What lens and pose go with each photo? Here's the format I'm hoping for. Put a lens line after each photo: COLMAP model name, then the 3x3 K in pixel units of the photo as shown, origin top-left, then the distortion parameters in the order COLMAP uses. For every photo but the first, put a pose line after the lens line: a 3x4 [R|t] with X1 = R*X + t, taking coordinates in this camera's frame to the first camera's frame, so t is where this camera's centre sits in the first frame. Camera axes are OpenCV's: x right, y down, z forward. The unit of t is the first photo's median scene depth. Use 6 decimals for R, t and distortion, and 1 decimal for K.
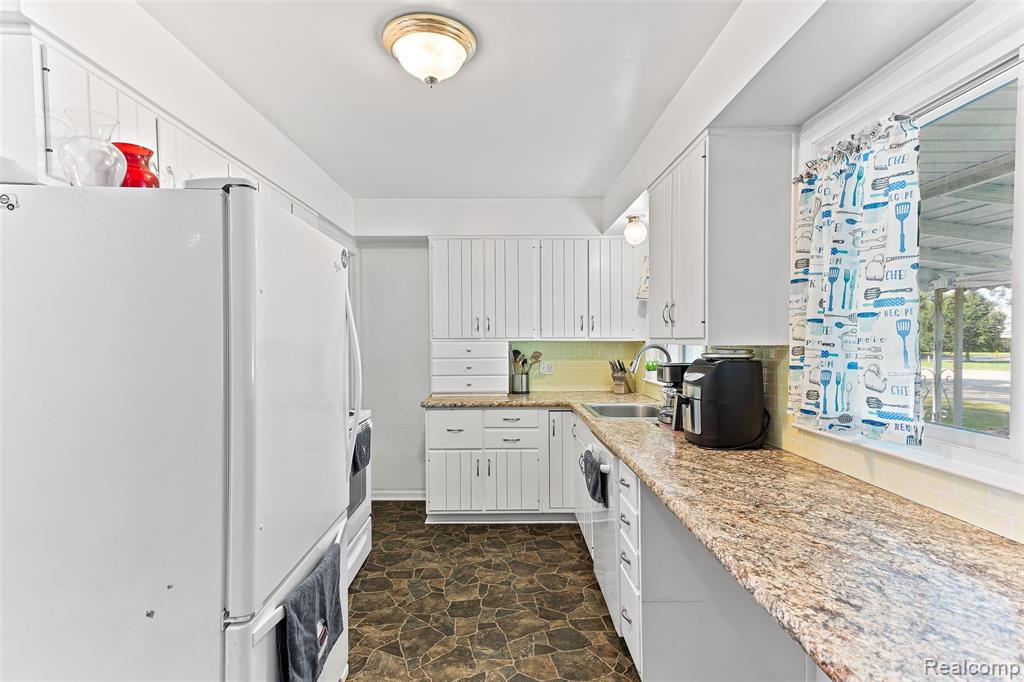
lens RADIAL K [[495.7, 0, 505.0], [0, 495.7, 343.7], [0, 0, 1]] dist [0.033784, 0.000579]
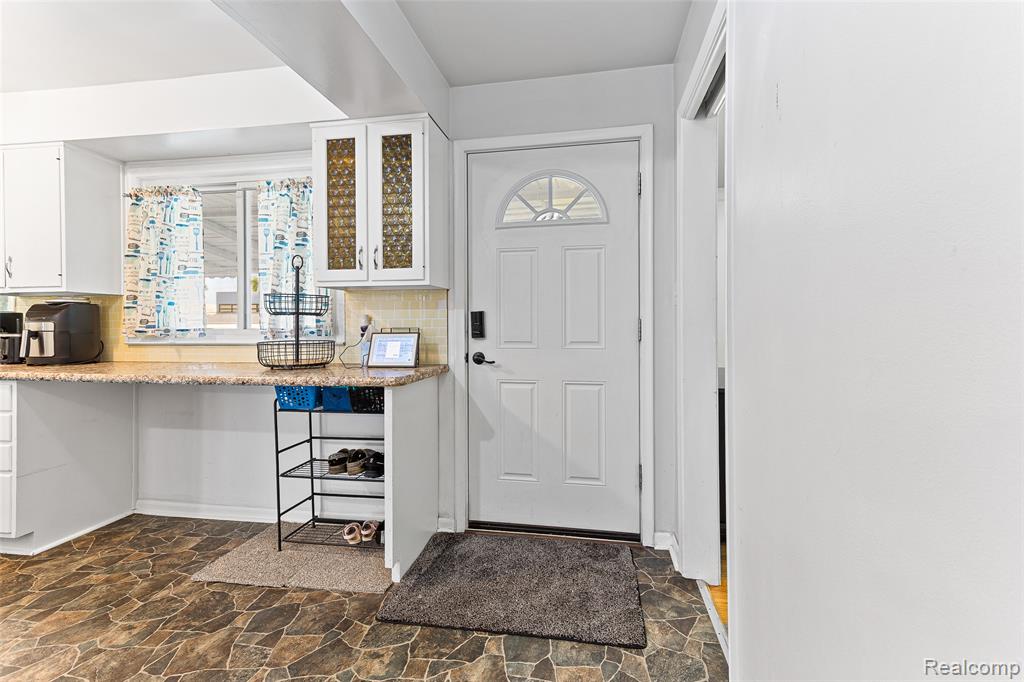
lens RADIAL K [[483.3, 0, 506.8], [0, 483.3, 324.9], [0, 0, 1]] dist [0.025954, 0.000717]
pose [[0.189863, 0.005649, 0.981794, -0.708727], [0.013559, 0.999873, -0.008375, 0.122229], [-0.981717, 0.014902, 0.189762, -0.491077]]
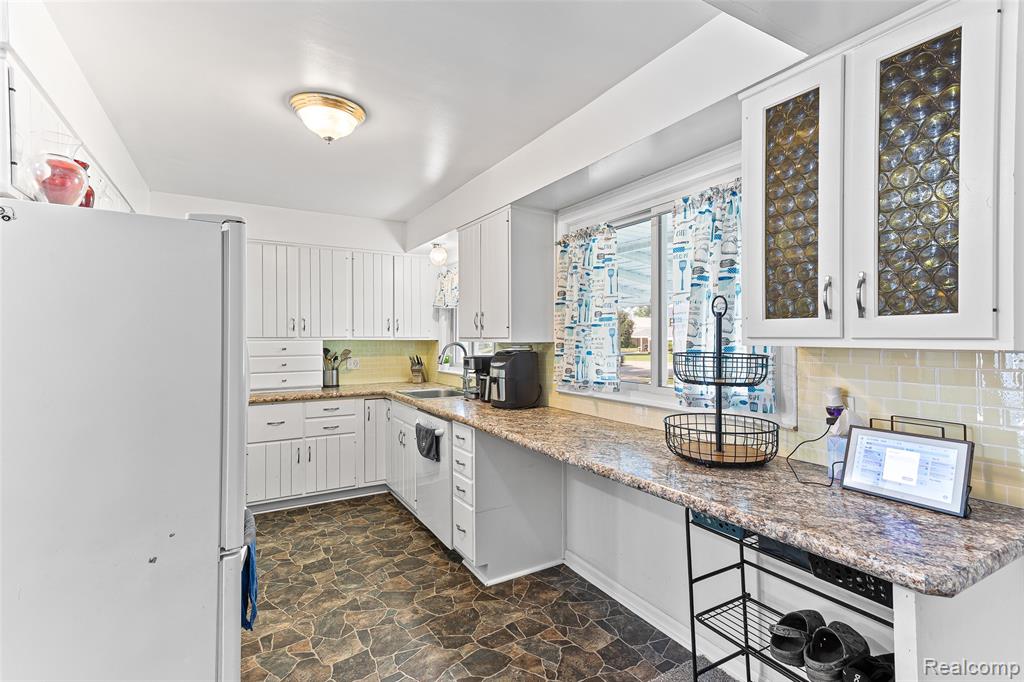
lens RADIAL K [[480.1, 0, 506.4], [0, 480.1, 335.3], [0, 0, 1]] dist [0.024516, 0.000861]
pose [[0.869560, 0.005167, 0.493801, -0.327068], [0.003089, 0.999869, -0.015903, 0.004994], [-0.493818, 0.015354, 0.869429, -0.279045]]
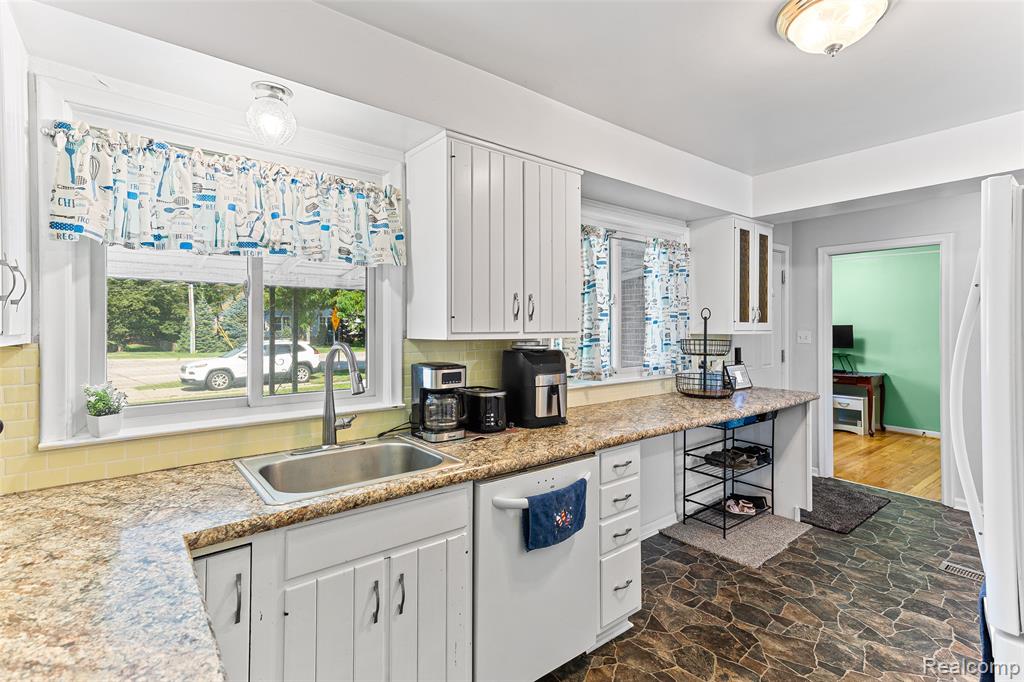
lens RADIAL K [[483.3, 0, 506.8], [0, 483.3, 324.9], [0, 0, 1]] dist [0.025954, 0.000717]
pose [[-0.615793, 0.006848, 0.787878, -0.433291], [0.010959, 0.999940, -0.000126, -0.029582], [-0.787831, 0.008557, -0.615832, 1.810071]]
